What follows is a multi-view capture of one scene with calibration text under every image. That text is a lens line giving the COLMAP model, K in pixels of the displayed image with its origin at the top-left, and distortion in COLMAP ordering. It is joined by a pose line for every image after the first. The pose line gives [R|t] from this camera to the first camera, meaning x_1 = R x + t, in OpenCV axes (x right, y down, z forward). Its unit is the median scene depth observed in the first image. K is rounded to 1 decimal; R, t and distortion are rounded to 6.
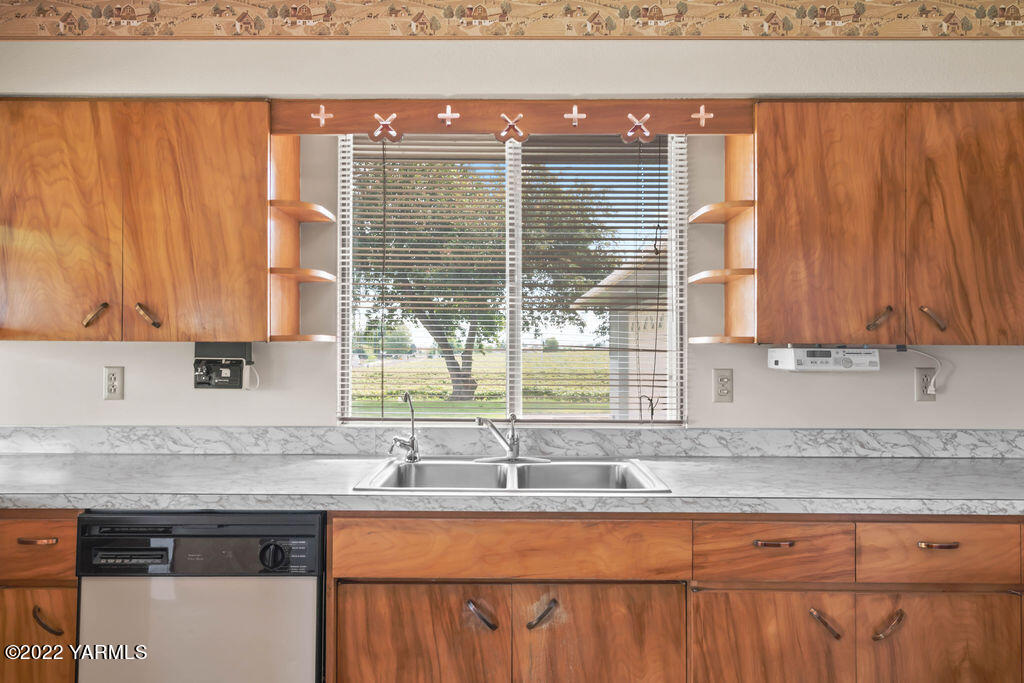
lens RADIAL K [[694.2, 0, 514.0], [0, 694.2, 341.9], [0, 0, 1]] dist [0.003738, 0.002636]
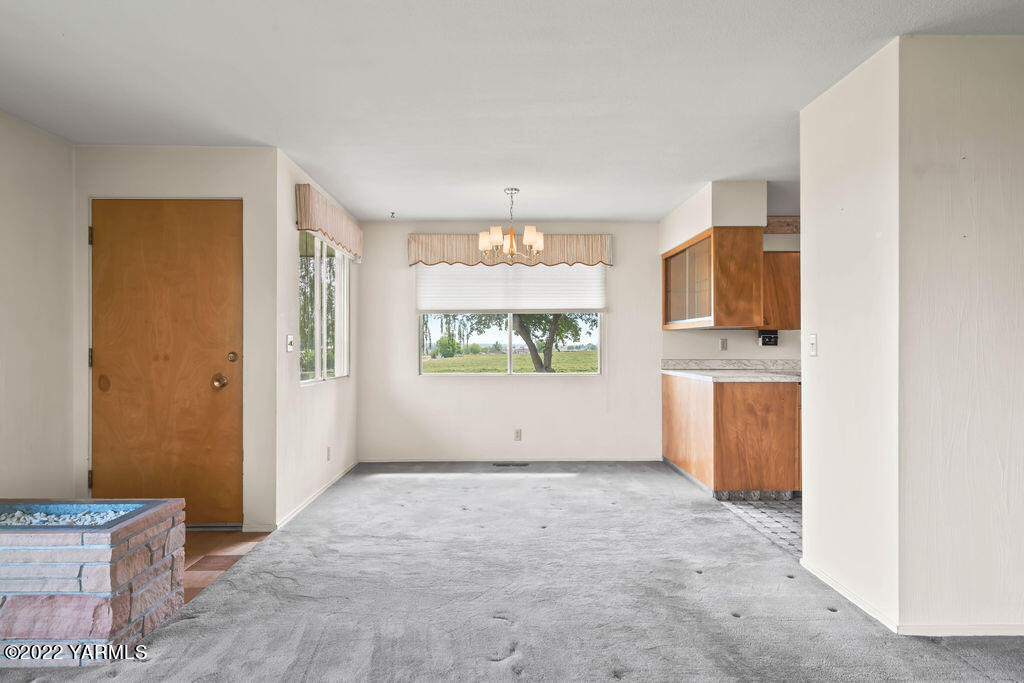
lens RADIAL K [[635.1, 0, 516.4], [0, 635.1, 343.0], [0, 0, 1]] dist [0.006988, 0.003981]
pose [[0.999947, -0.002568, 0.009974, -1.688201], [0.002599, 0.999992, -0.003190, 0.067986], [-0.009965, 0.003216, 0.999945, -1.878936]]
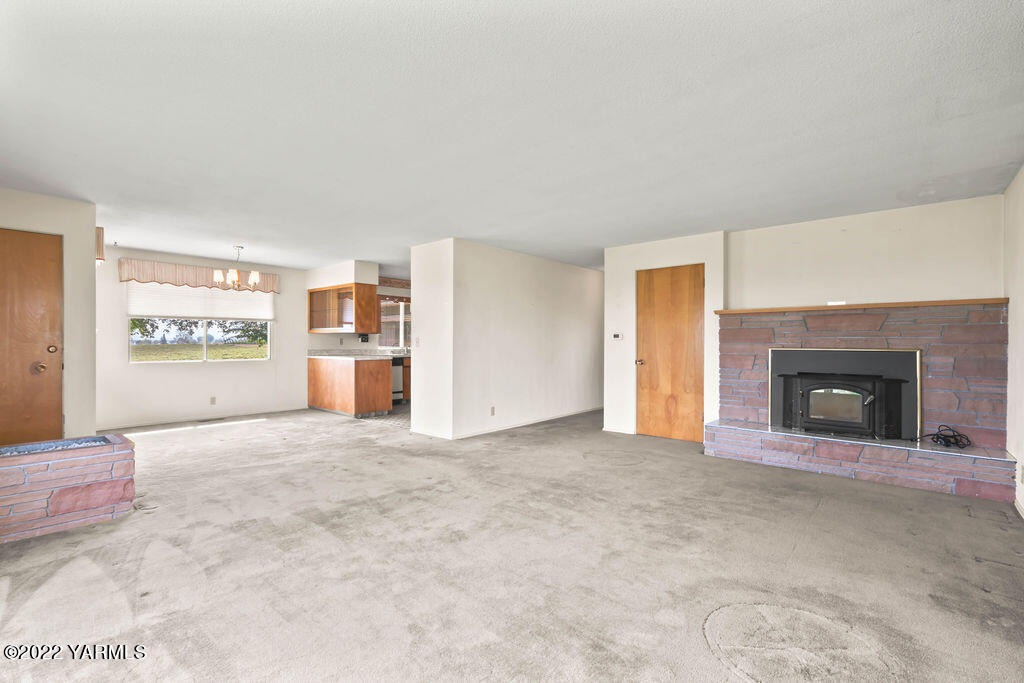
lens RADIAL K [[455.9, 0, 507.7], [0, 455.9, 345.4], [0, 0, 1]] dist [0.004570, 0.000509]
pose [[0.669505, -0.004290, 0.742795, -2.666378], [-0.002394, 0.999966, 0.007933, 0.066762], [-0.742804, -0.007089, 0.669472, -2.623624]]
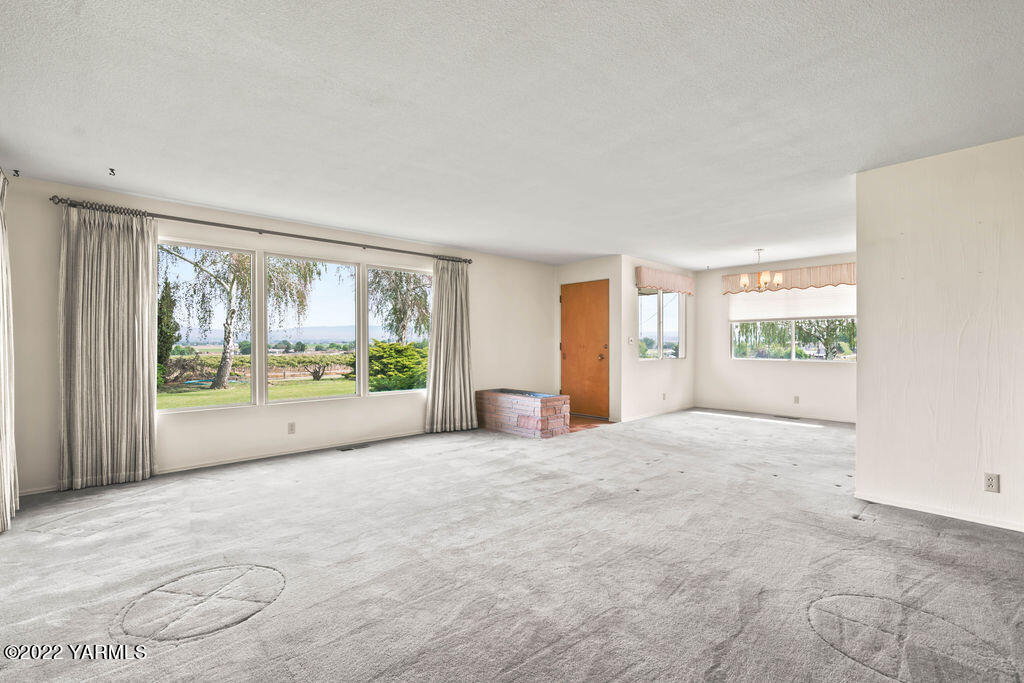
lens RADIAL K [[455.9, 0, 511.4], [0, 455.9, 341.7], [0, 0, 1]] dist [0.004570, 0.000509]
pose [[0.672506, -0.005955, -0.740068, -0.590471], [0.004016, 0.999982, -0.004397, 0.080824], [0.740081, -0.000015, 0.672518, -2.612107]]
